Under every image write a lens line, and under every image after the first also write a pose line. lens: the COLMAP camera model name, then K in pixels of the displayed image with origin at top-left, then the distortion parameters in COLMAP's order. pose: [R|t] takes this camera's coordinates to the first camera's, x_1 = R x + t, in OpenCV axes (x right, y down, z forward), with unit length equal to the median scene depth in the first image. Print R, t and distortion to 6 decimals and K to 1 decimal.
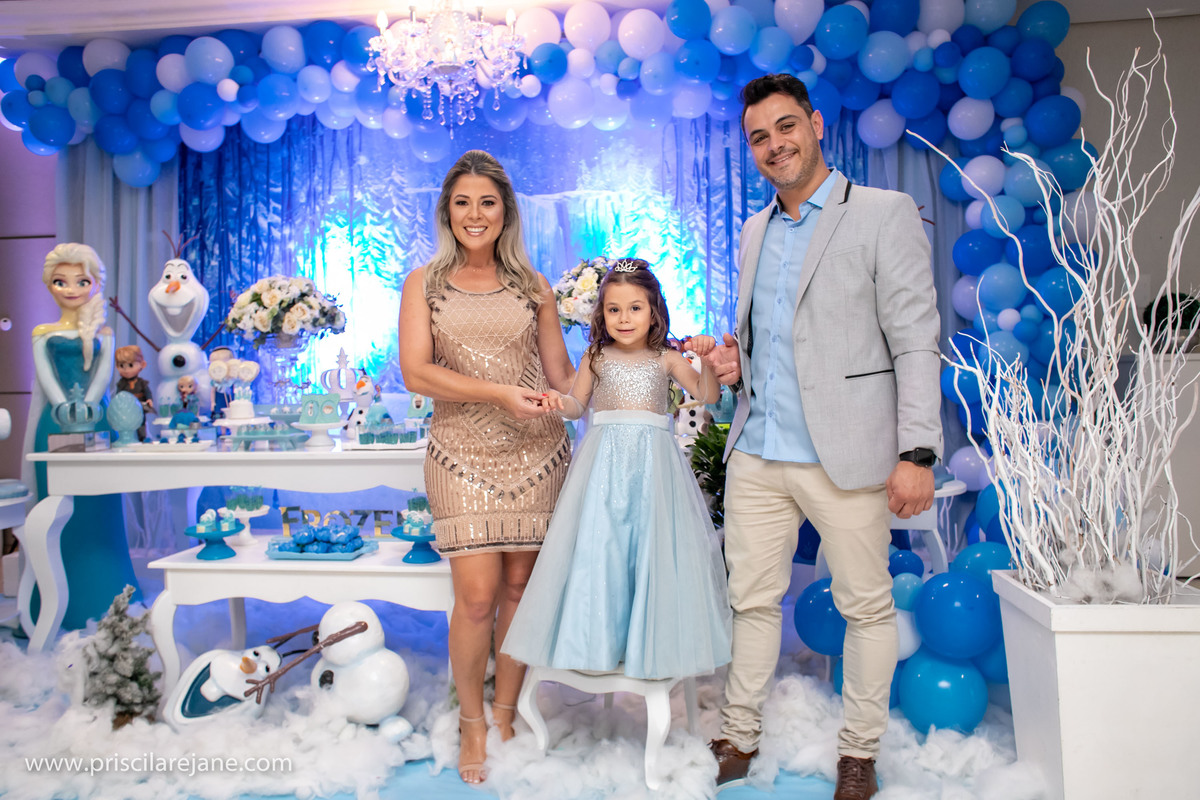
lens RADIAL K [[956.5, 0, 600.0], [0, 956.5, 400.0], [0, 0, 1]] dist [-0.098900, 0.124165]
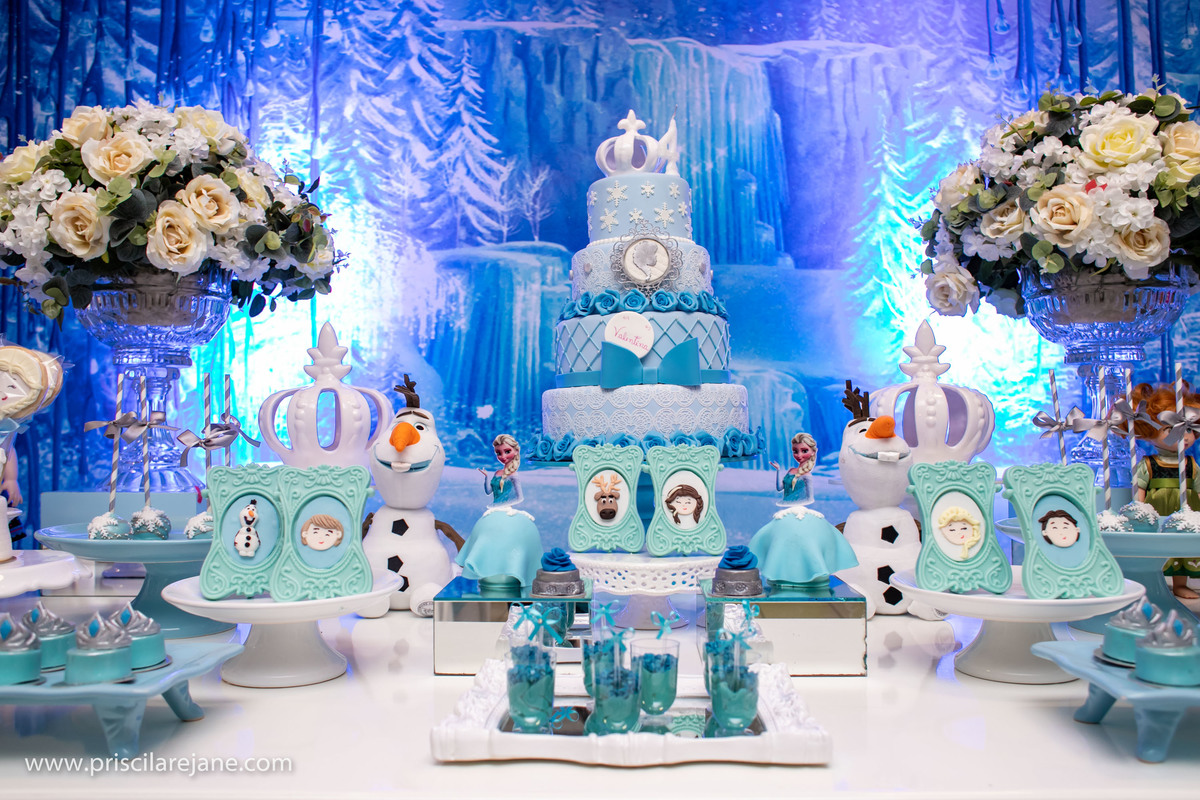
lens RADIAL K [[993.0, 0, 600.0], [0, 993.0, 400.0], [0, 0, 1]] dist [-0.100207, 0.128398]
pose [[0.993954, 0.021133, 0.107743, -0.179881], [-0.013701, 0.997505, -0.069260, -0.005561], [-0.108938, 0.067365, 0.991763, 0.544917]]
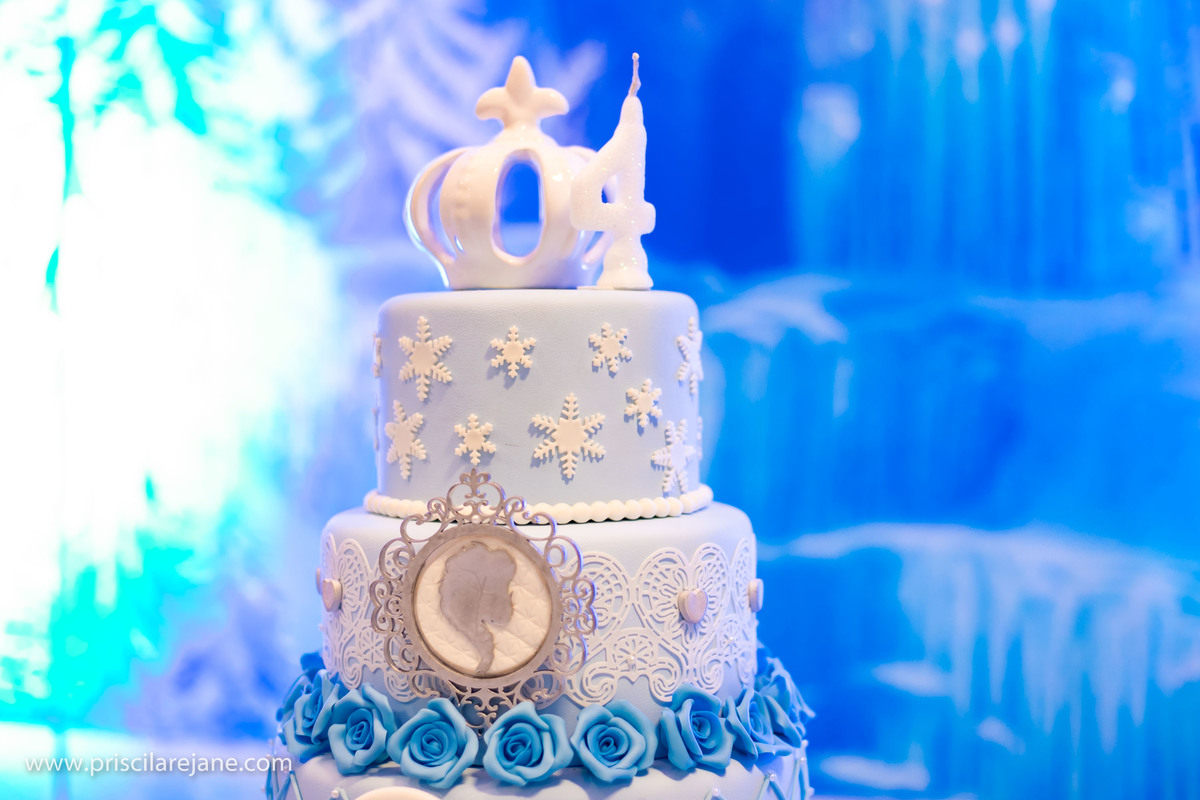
lens RADIAL K [[1853.7, 0, 600.0], [0, 1853.7, 400.0], [0, 0, 1]] dist [-0.100669, -0.056320]
pose [[0.992721, 0.043175, -0.112433, -0.110091], [-0.043592, 0.999049, -0.001244, -0.082670], [0.112272, 0.006136, 0.993659, 0.661558]]
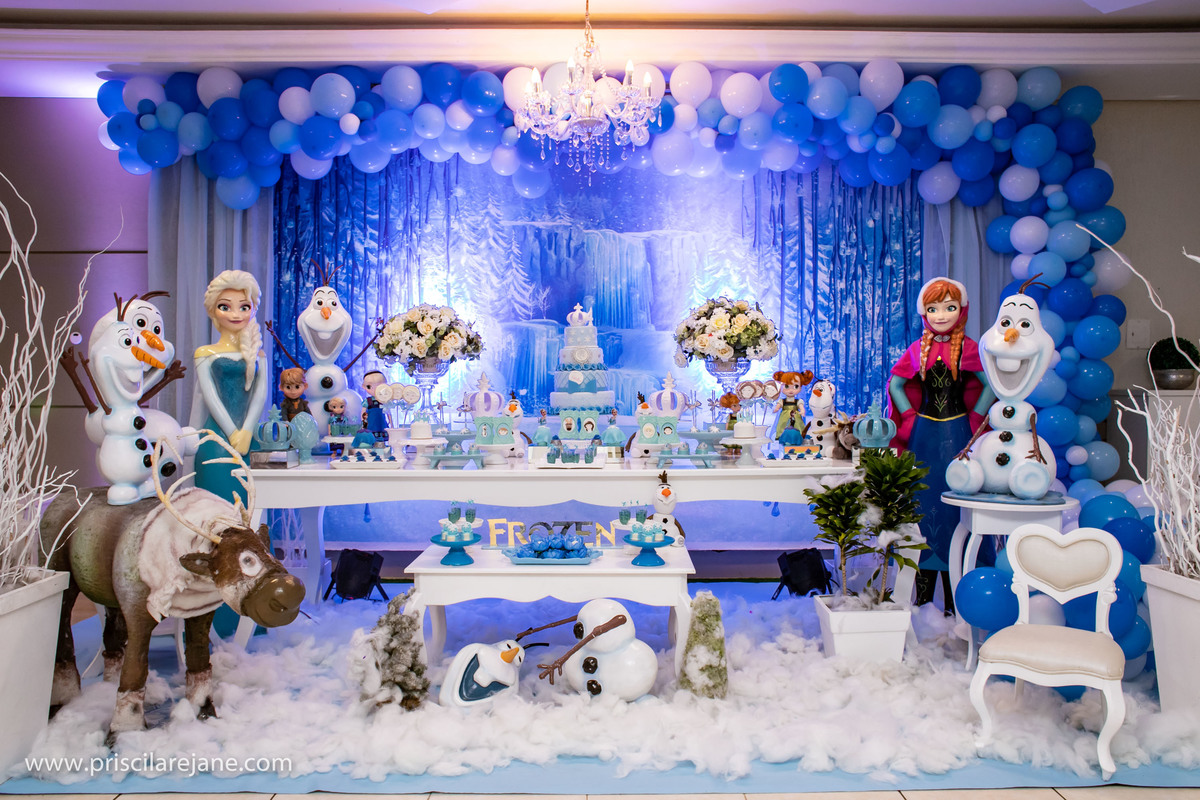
lens RADIAL K [[999.6, 0, 601.1], [0, 999.6, 411.0], [0, 0, 1]] dist [-0.096935, 0.116865]
pose [[0.992752, 0.013837, 0.119383, -0.231514], [-0.013648, 0.999904, -0.002397, -0.009224], [-0.119405, 0.000750, 0.992845, -0.123938]]
